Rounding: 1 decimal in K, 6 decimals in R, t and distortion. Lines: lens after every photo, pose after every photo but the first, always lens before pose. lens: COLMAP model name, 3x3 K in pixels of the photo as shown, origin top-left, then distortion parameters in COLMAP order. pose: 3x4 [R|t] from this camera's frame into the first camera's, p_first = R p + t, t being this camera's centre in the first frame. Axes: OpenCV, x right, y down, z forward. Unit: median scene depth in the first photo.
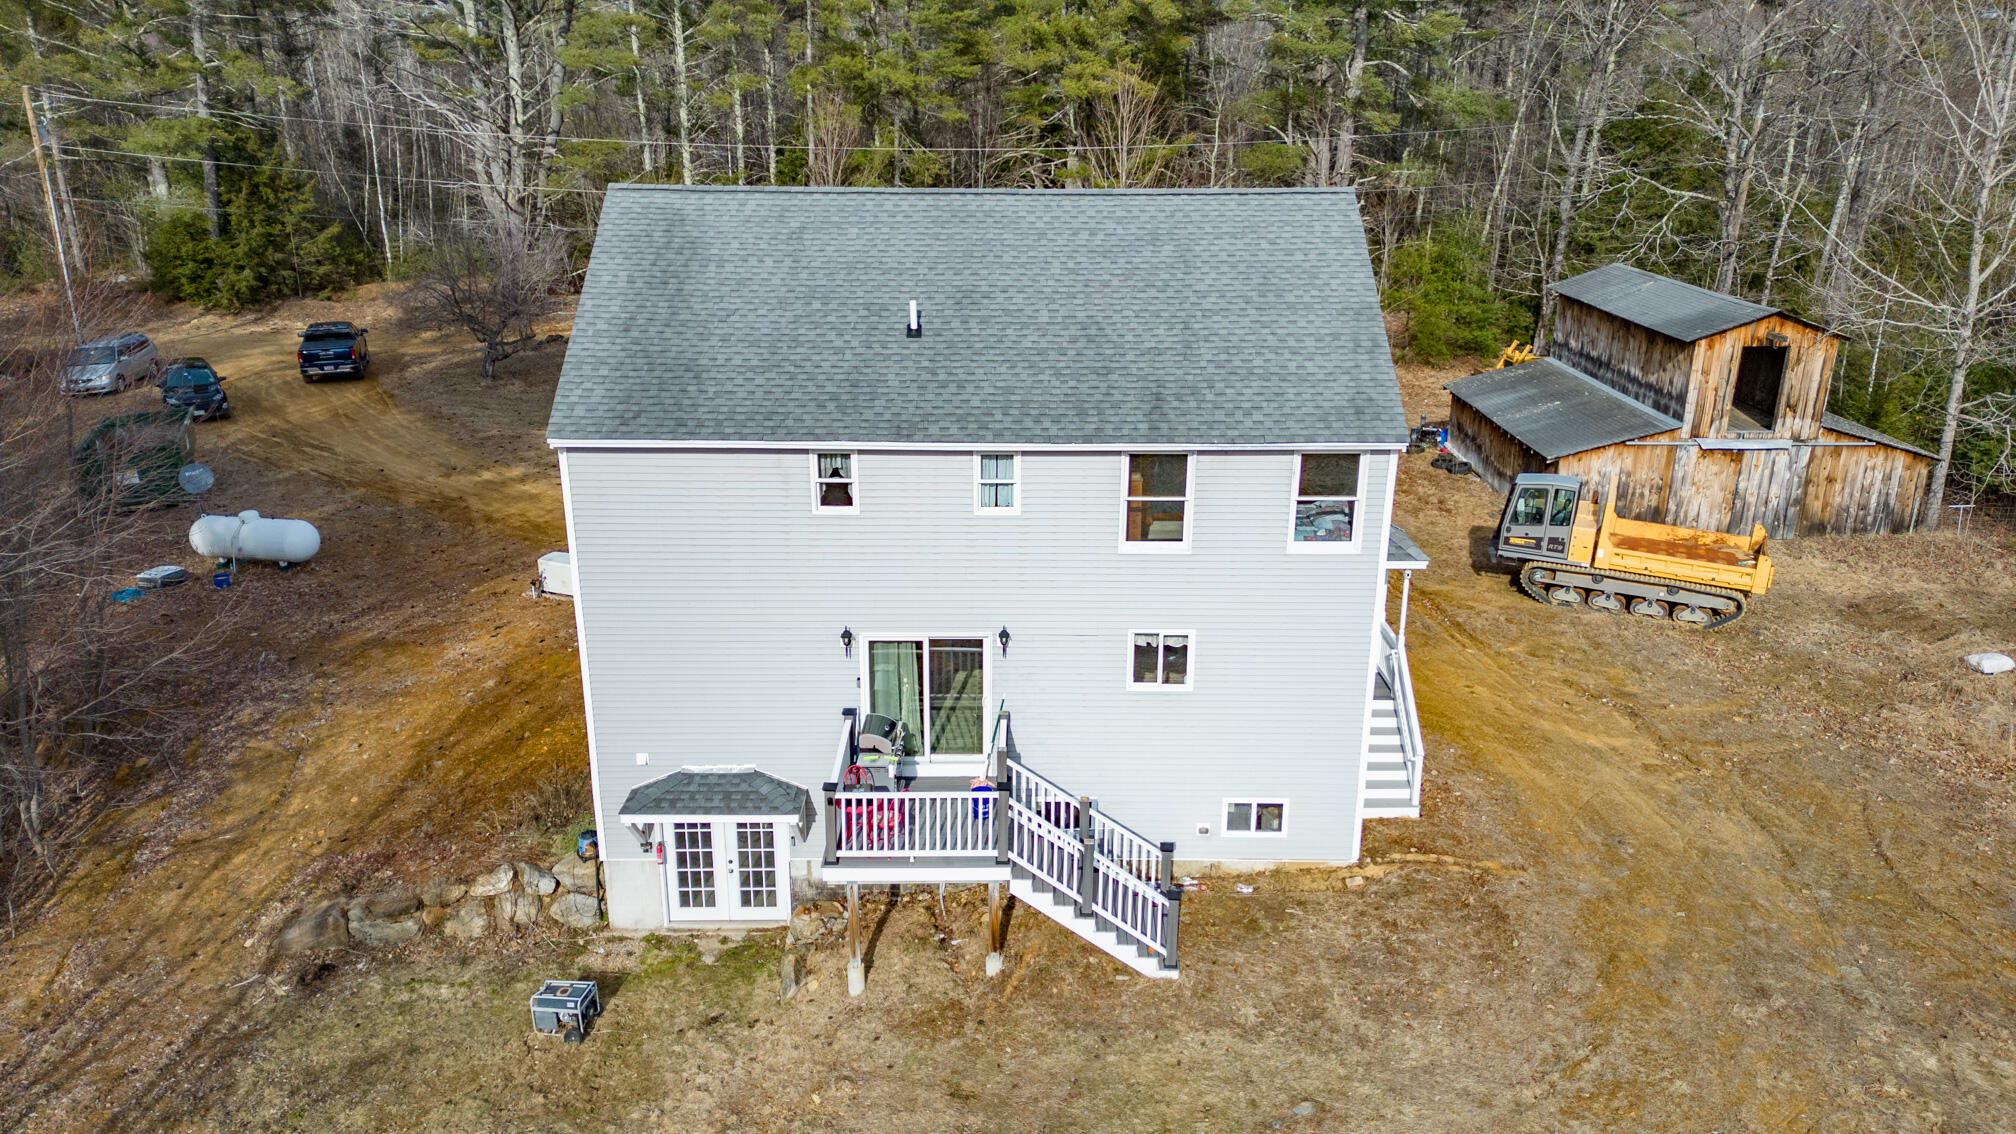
lens RADIAL K [[1398.5, 0, 1006.0], [0, 1398.5, 559.6], [0, 0, 1]] dist [0.067098, -0.043155]
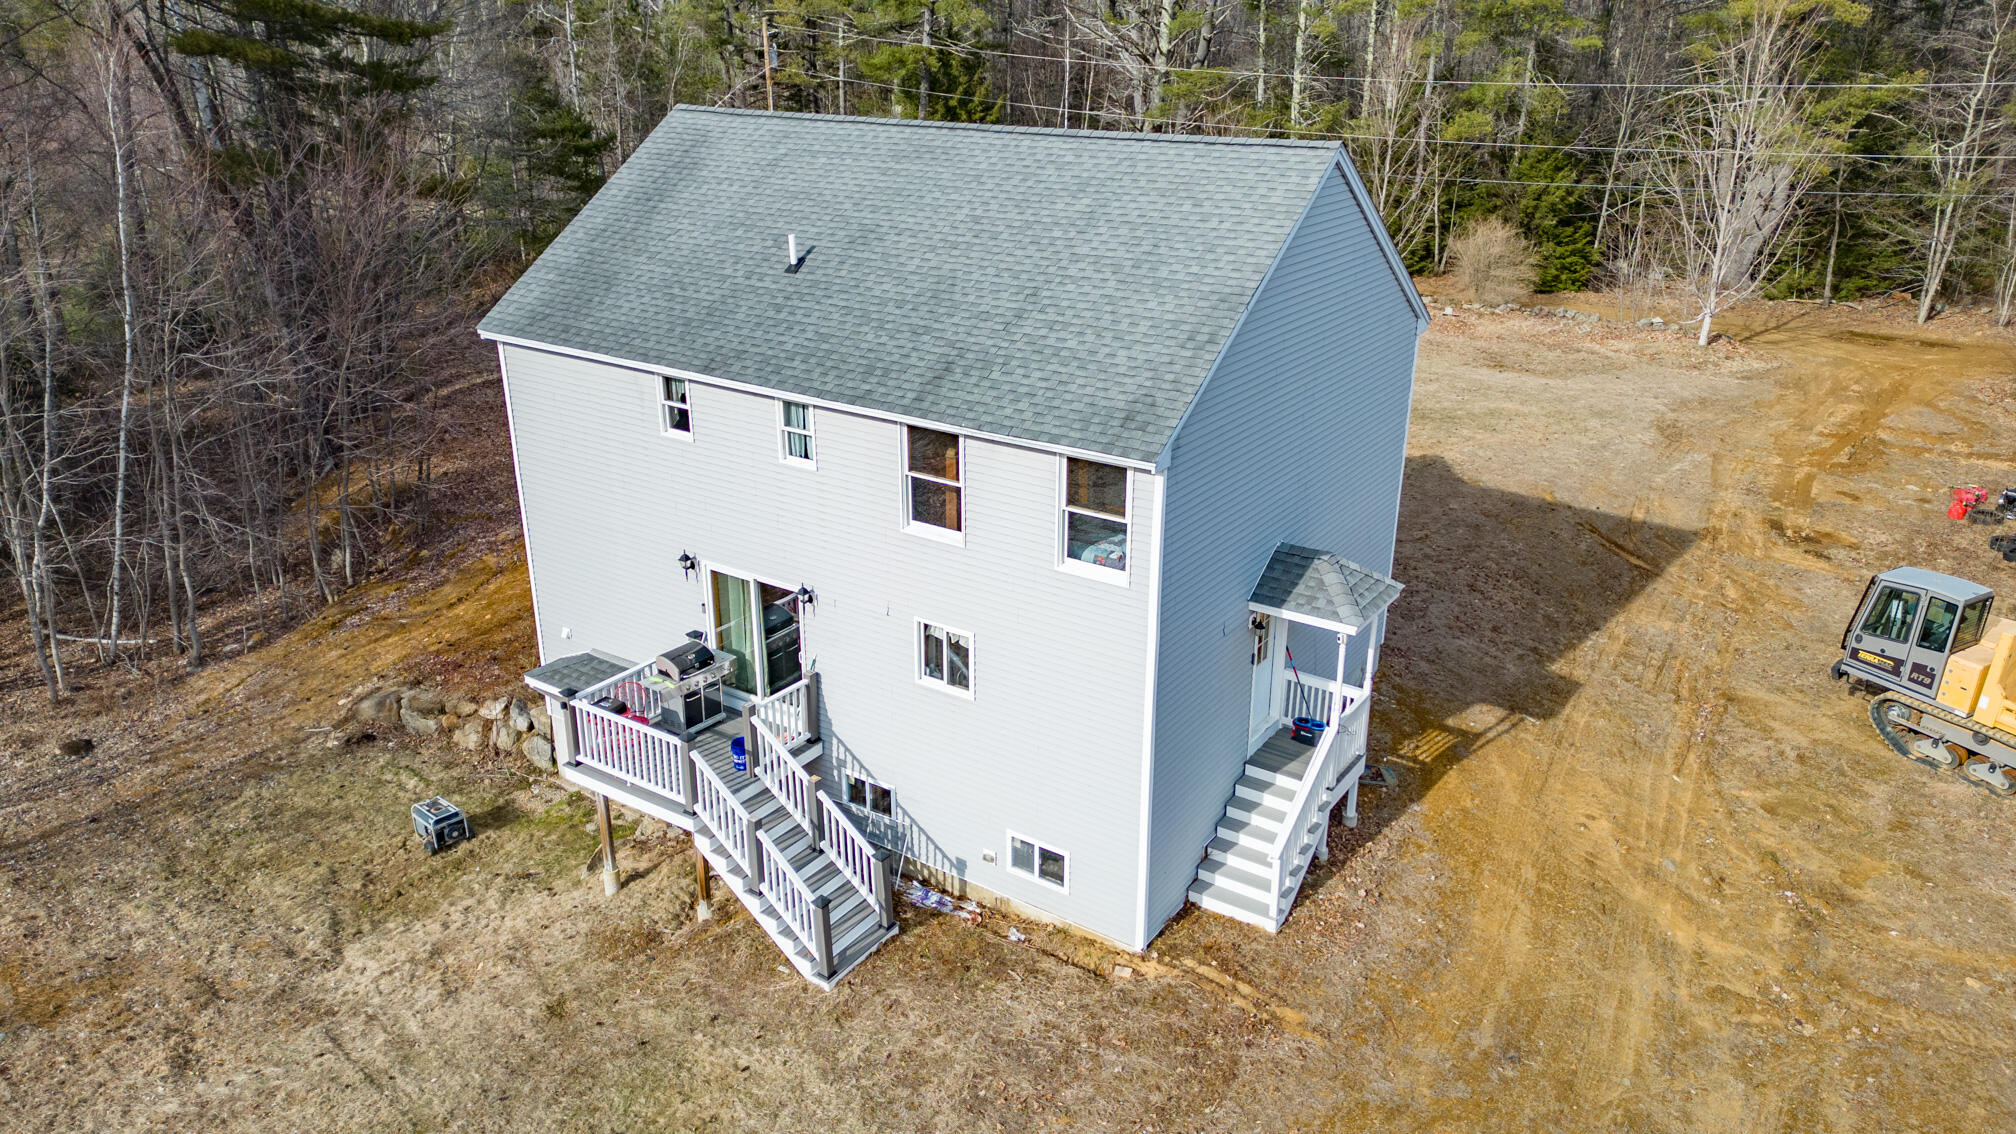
lens RADIAL K [[1398.5, 0, 1010.4], [0, 1398.5, 559.8], [0, 0, 1]] dist [0.067098, -0.043155]
pose [[0.825363, 0.204347, -0.526326, 0.339655], [-0.180925, 0.978772, 0.096290, -0.047580], [0.534830, 0.015752, 0.844813, 0.144406]]
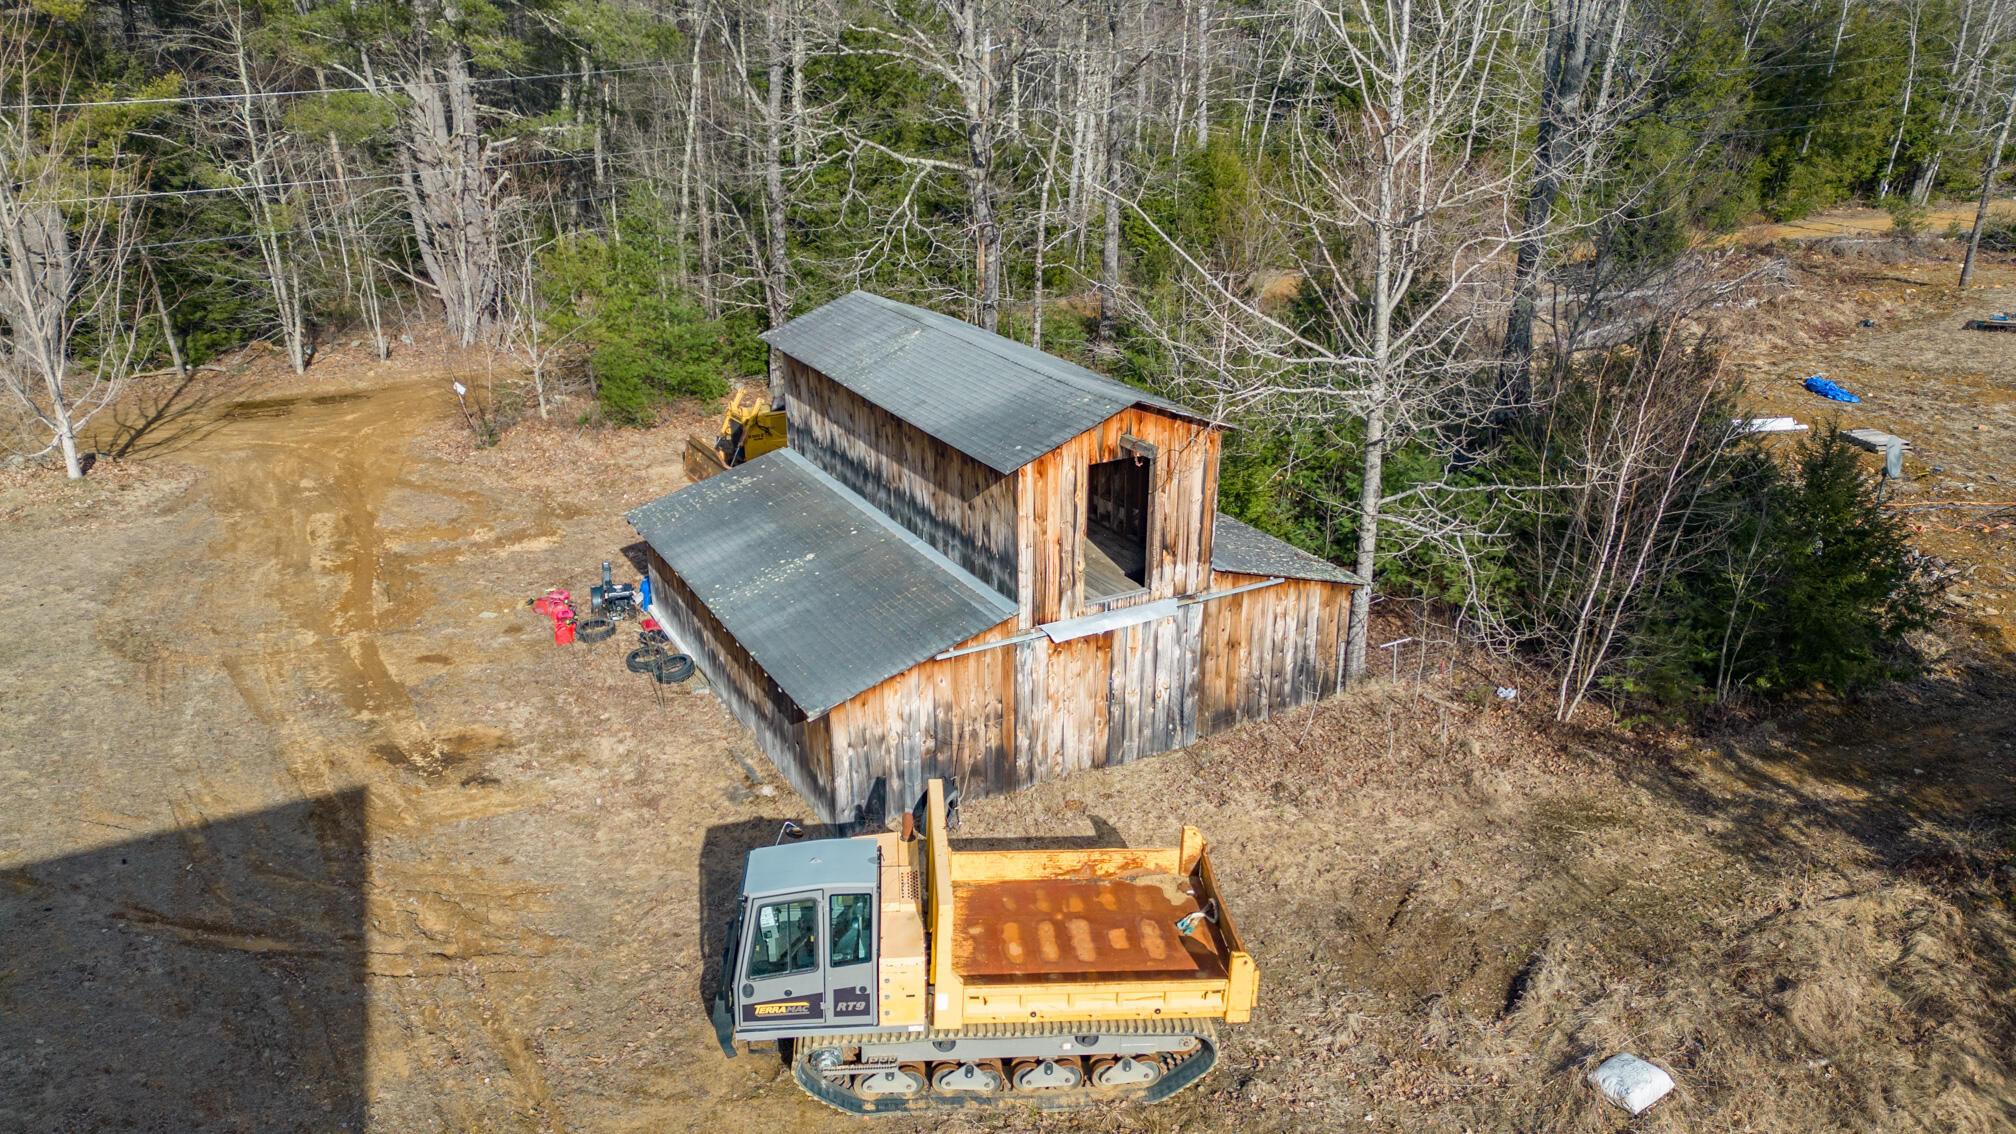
lens RADIAL K [[1398.5, 0, 1017.1], [0, 1398.5, 553.4], [0, 0, 1]] dist [0.067098, -0.043155]
pose [[0.869162, -0.180432, 0.460437, 0.227019], [0.161798, 0.983575, 0.080012, -0.163496], [-0.467311, 0.004955, 0.884079, 0.513366]]
